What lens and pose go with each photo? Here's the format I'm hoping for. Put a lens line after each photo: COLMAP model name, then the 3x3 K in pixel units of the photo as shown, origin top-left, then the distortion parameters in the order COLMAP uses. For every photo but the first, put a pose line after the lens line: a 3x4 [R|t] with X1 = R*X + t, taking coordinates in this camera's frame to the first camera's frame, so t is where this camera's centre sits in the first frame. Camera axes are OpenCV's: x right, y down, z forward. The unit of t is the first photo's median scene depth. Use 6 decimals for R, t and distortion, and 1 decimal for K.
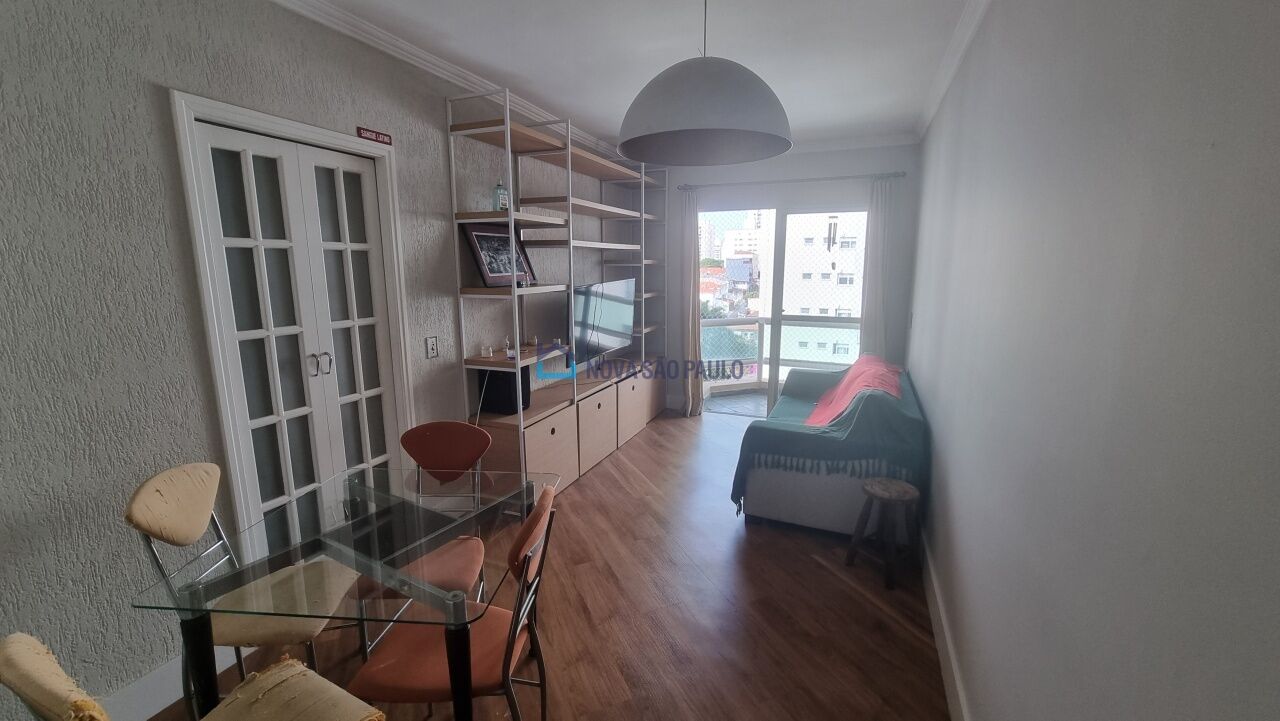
lens RADIAL K [[527.9, 0, 639.0], [0, 527.9, 360.8], [0, 0, 1]] dist [-0.002317, 0.000033]
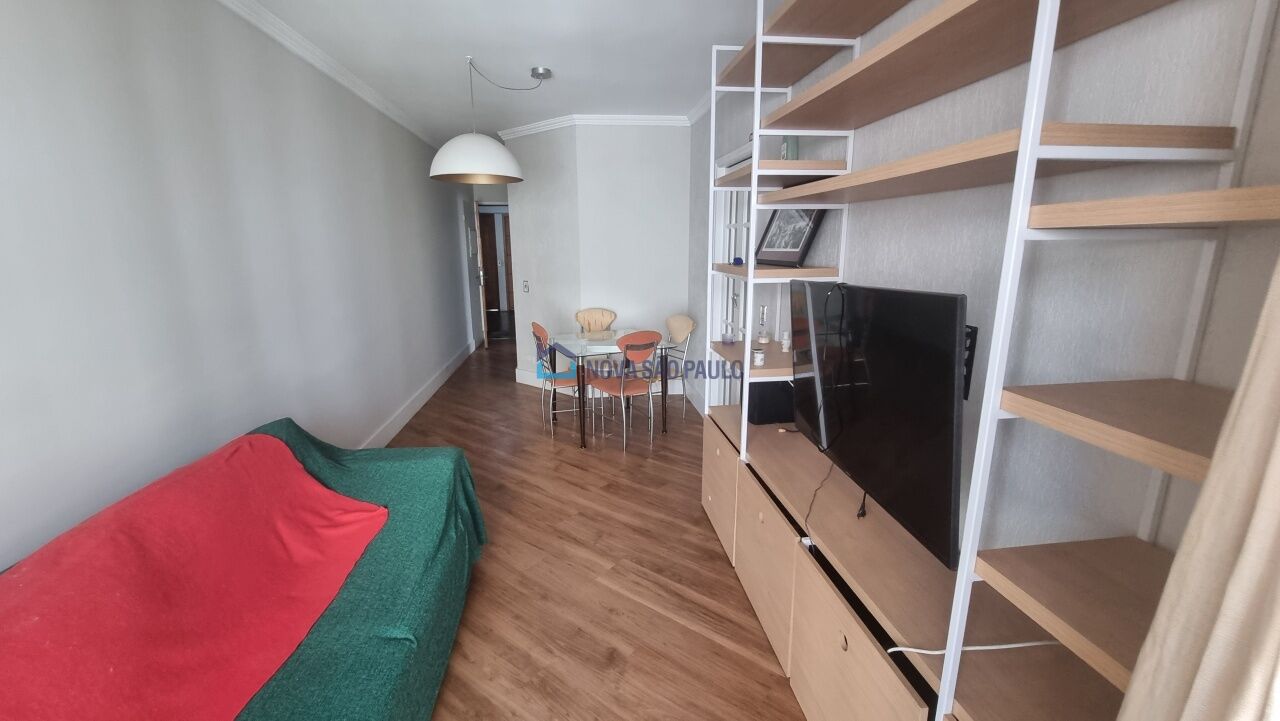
lens RADIAL K [[527.9, 0, 637.3], [0, 527.9, 359.5], [0, 0, 1]] dist [-0.002317, 0.000033]
pose [[-0.874139, 0.114624, -0.471956, 0.309434], [-0.079699, 0.924723, 0.372203, -0.288398], [0.479092, 0.362971, -0.799201, 1.586548]]
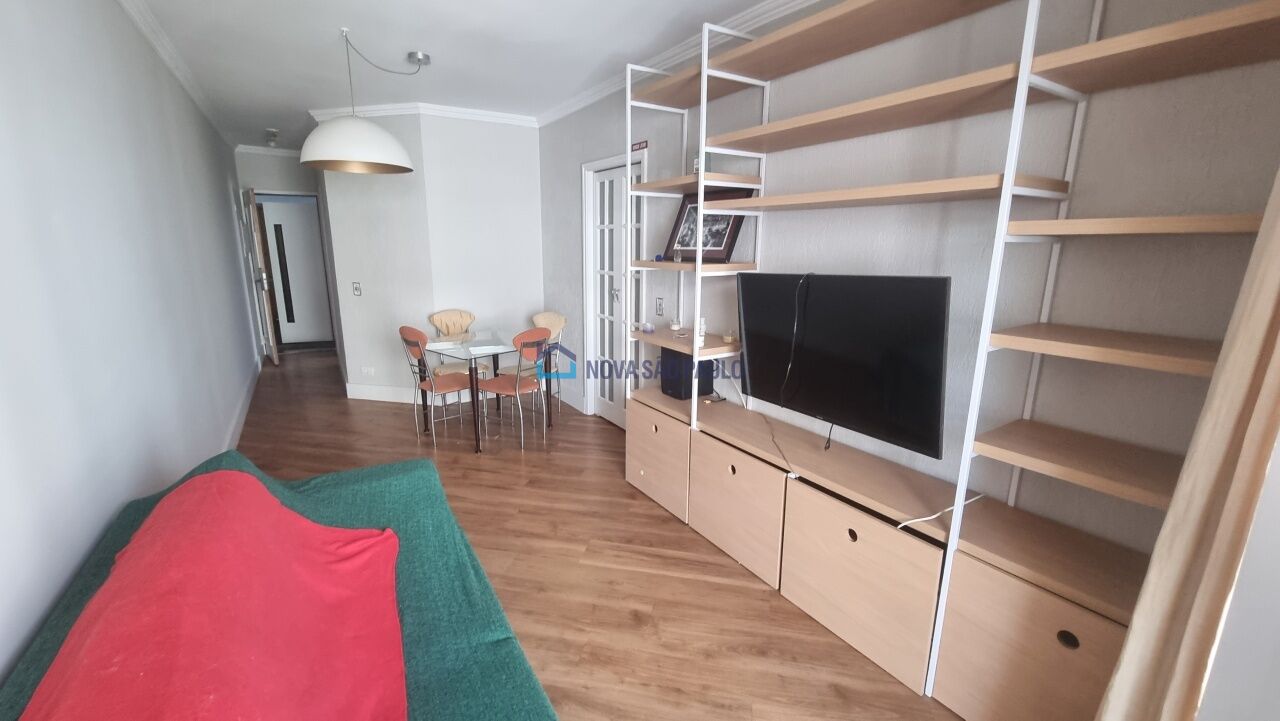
lens RADIAL K [[527.9, 0, 641.0], [0, 527.9, 360.0], [0, 0, 1]] dist [-0.002317, 0.000033]
pose [[-0.578636, 0.177018, -0.796144, 0.554858], [-0.153935, 0.934913, 0.319752, -0.262197], [0.800927, 0.307575, -0.513725, 1.459702]]
